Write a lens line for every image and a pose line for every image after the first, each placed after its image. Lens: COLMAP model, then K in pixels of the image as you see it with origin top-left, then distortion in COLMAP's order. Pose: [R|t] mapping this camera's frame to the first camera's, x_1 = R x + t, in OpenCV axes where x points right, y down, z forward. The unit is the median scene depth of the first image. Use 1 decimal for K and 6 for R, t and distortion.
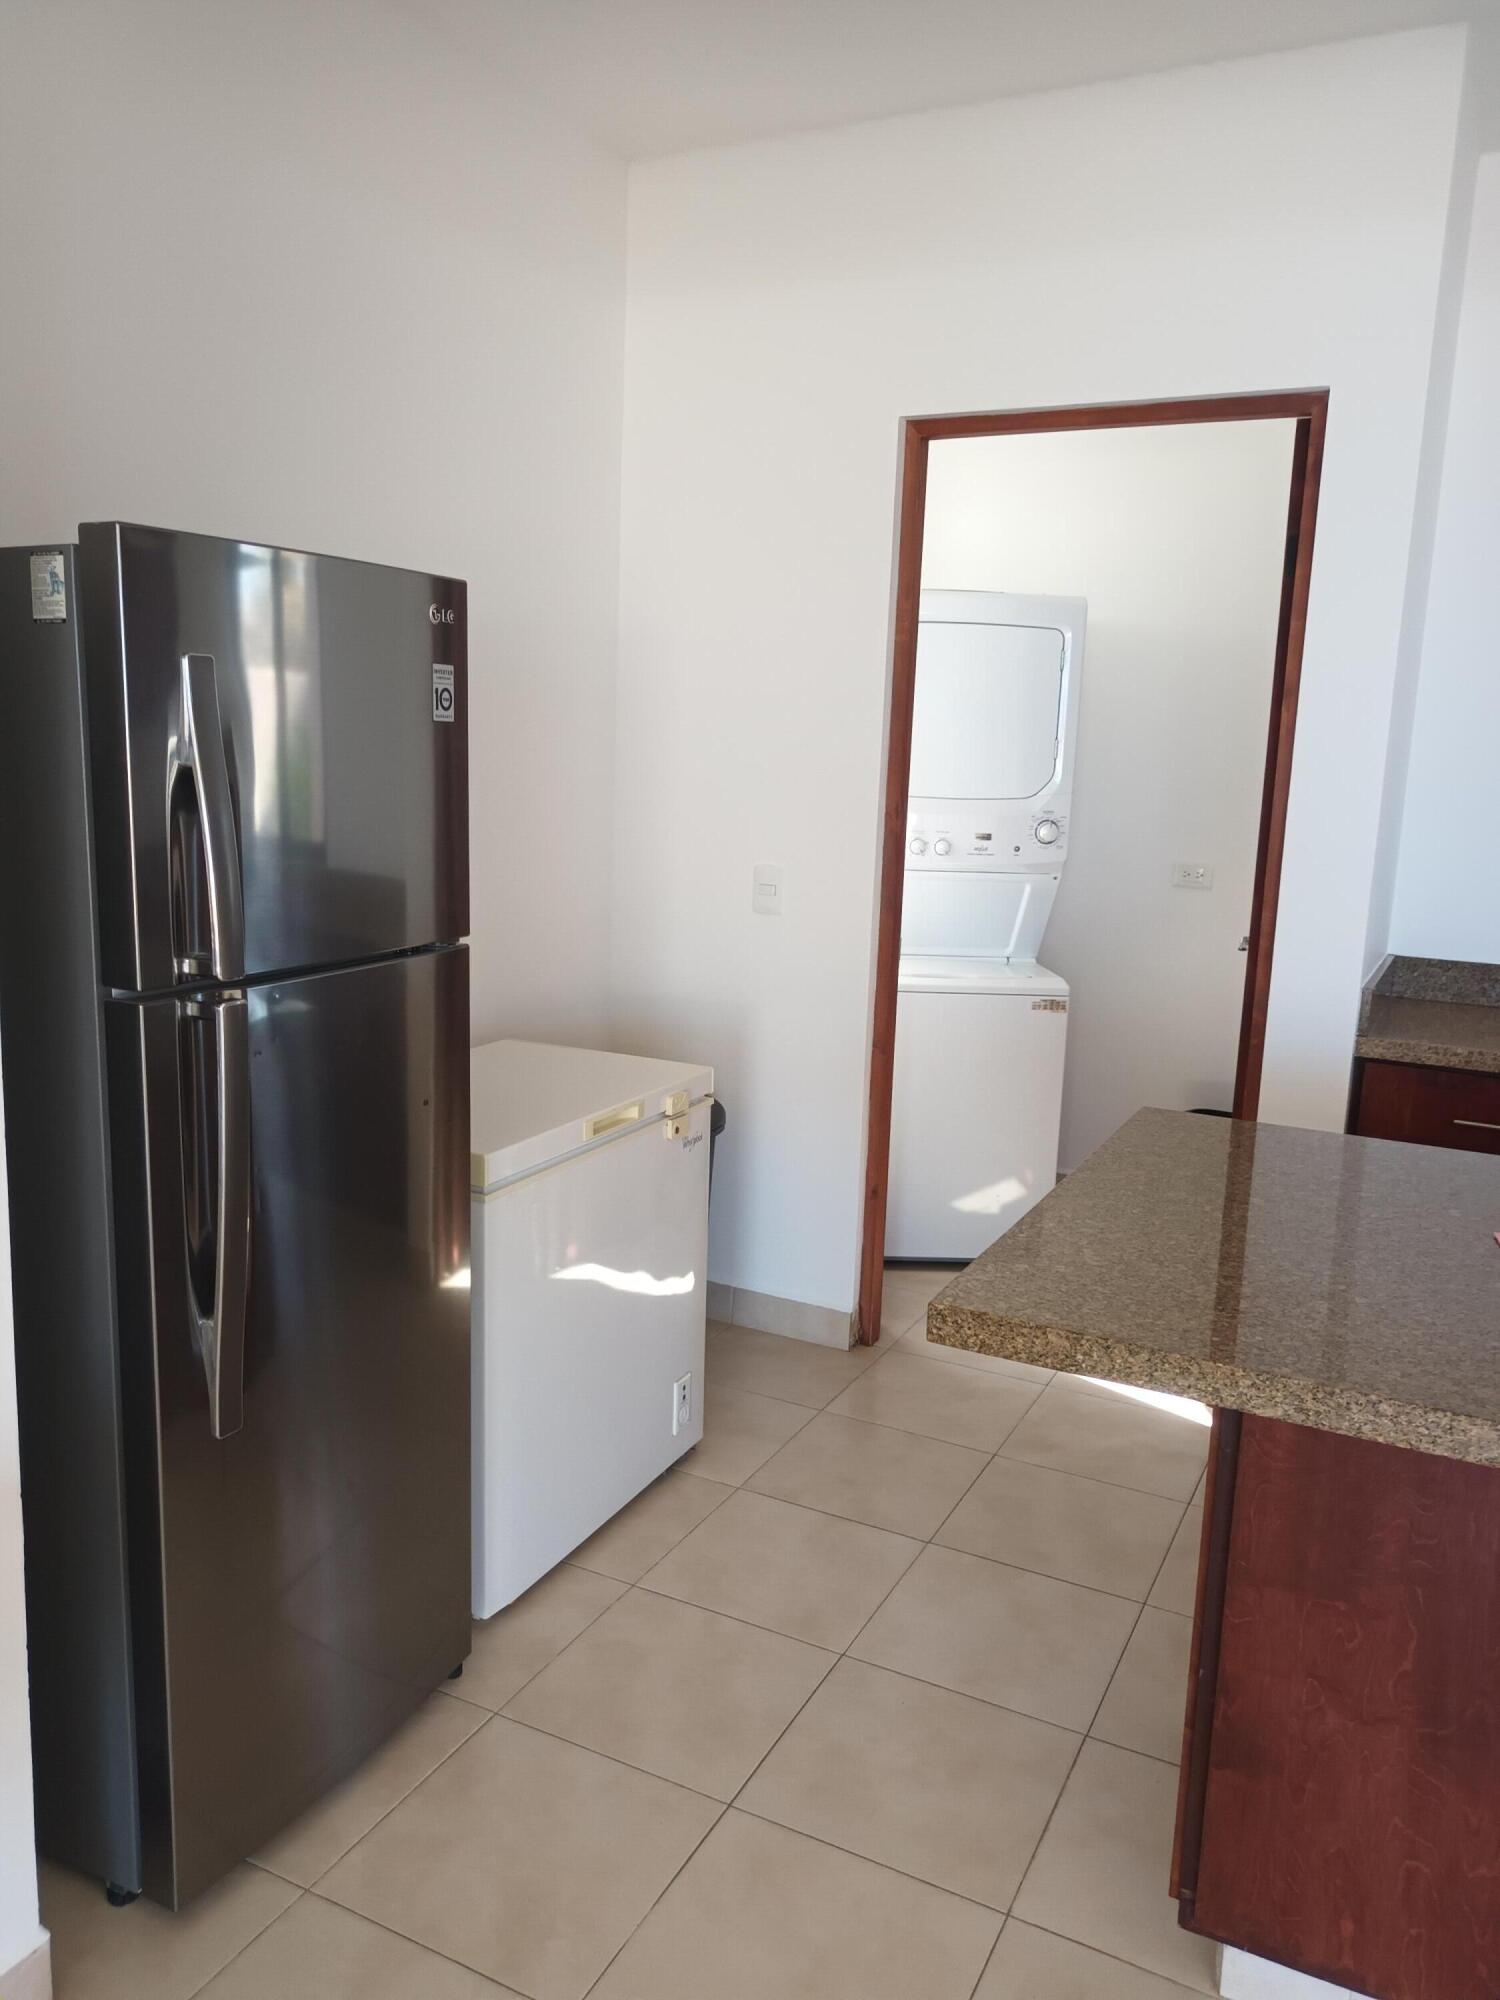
lens RADIAL K [[1498.6, 0, 754.3], [0, 1498.6, 1004.3], [0, 0, 1]] dist [0.031504, -0.008979]
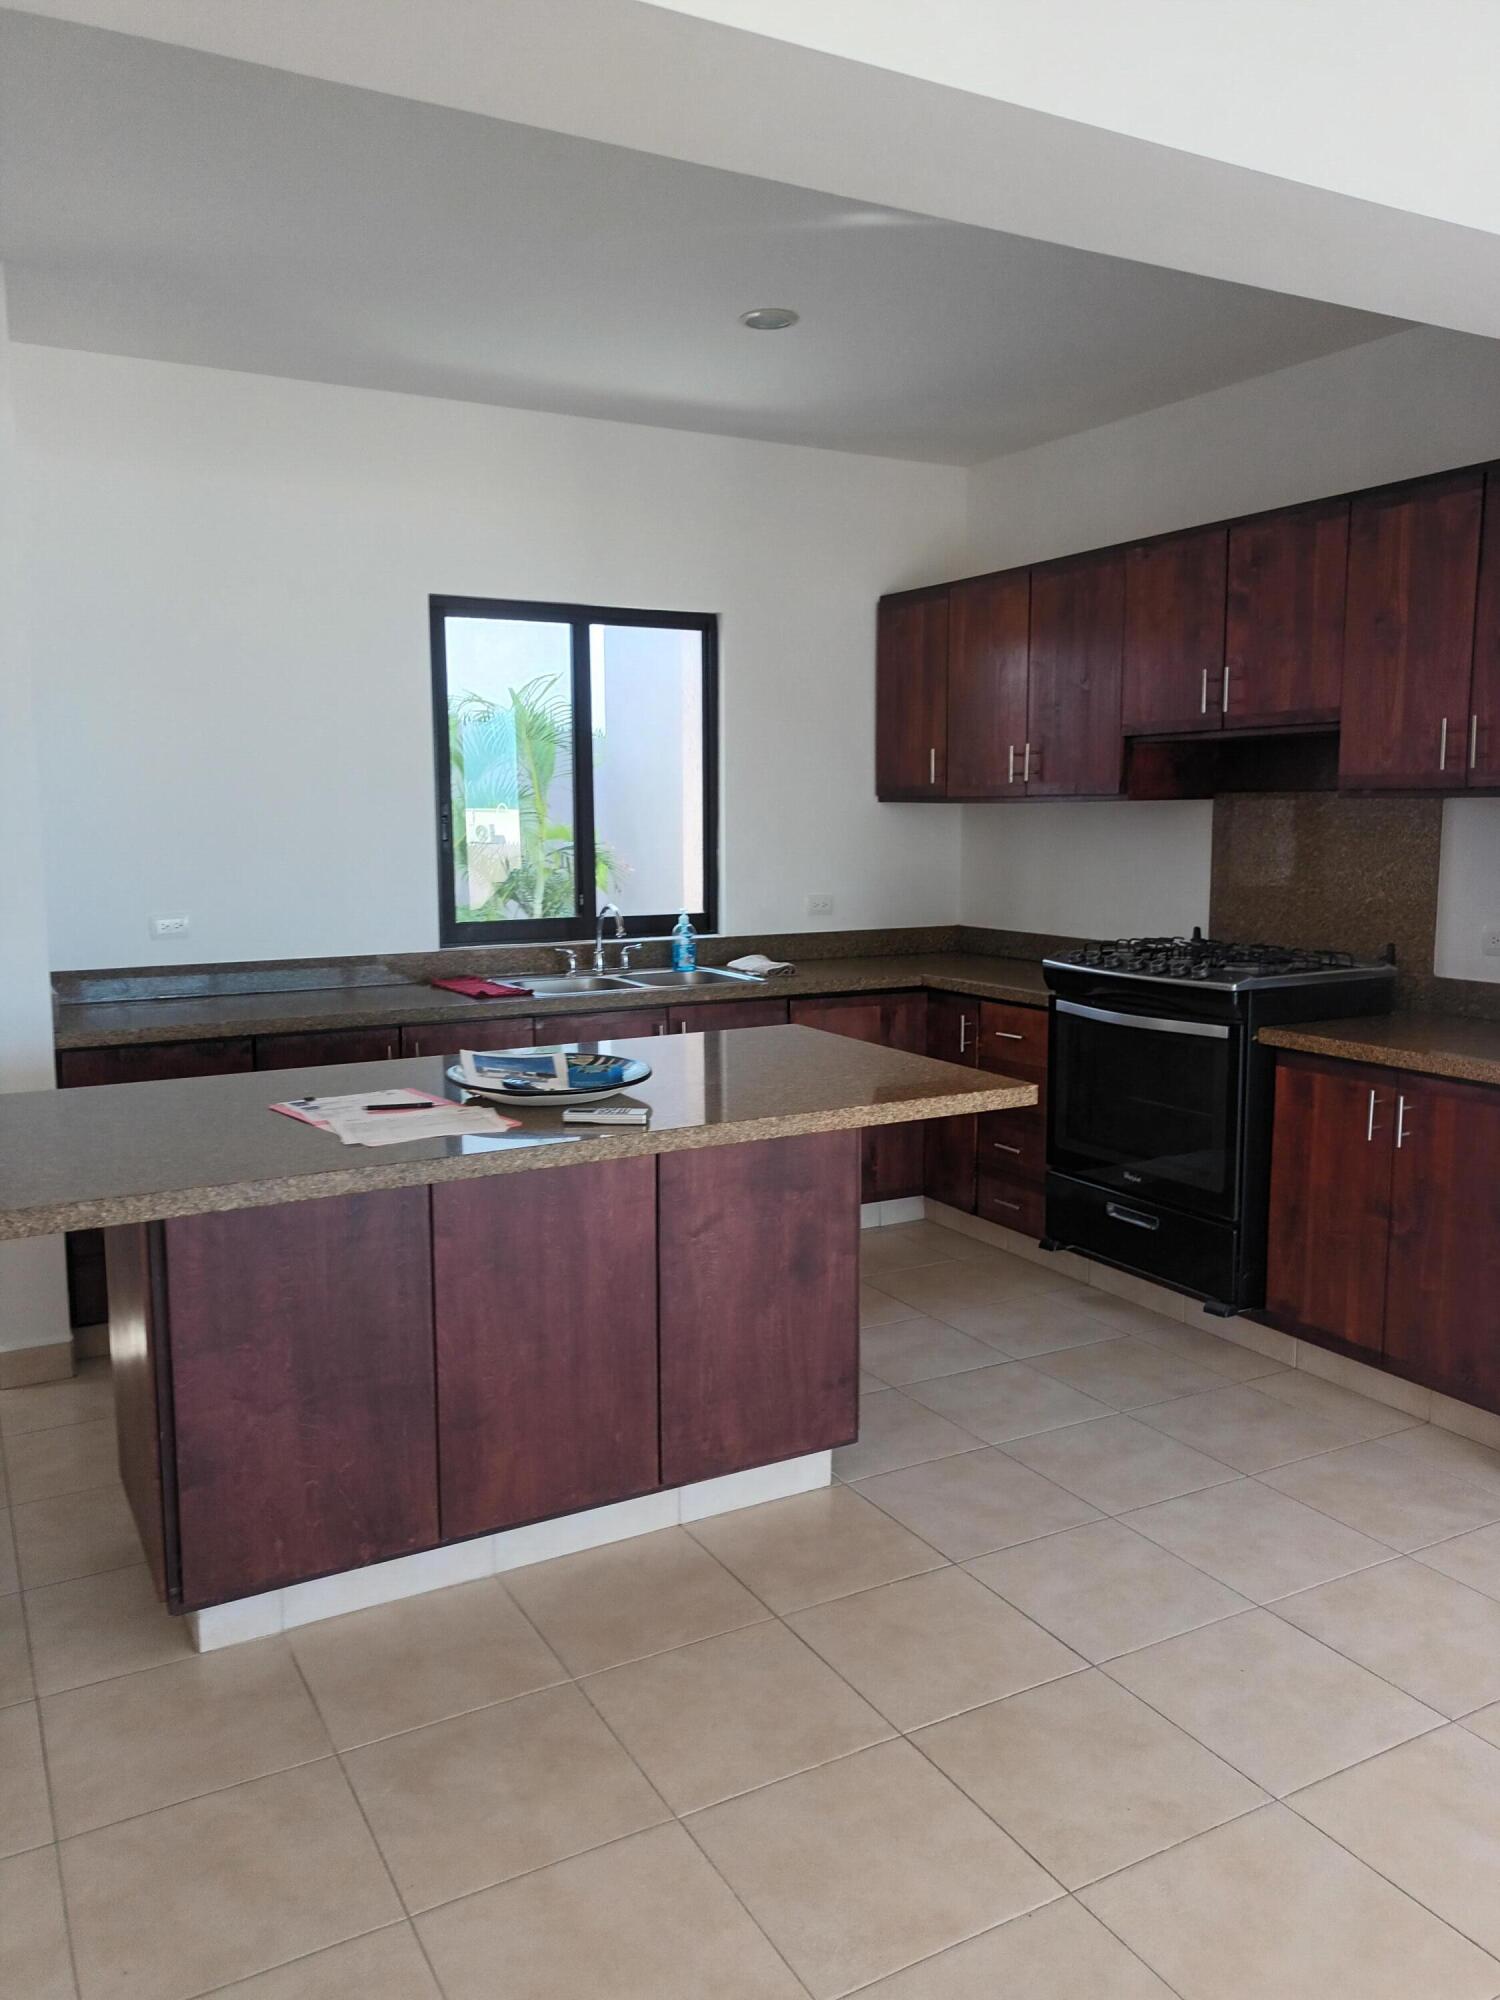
lens RADIAL K [[1498.6, 0, 750.9], [0, 1498.6, 998.1], [0, 0, 1]] dist [0.031504, -0.008979]
pose [[0.569271, -0.144852, 0.809289, -0.550511], [0.168399, 0.984030, 0.057673, 0.035303], [-0.804719, 0.103453, 0.584572, -0.402471]]
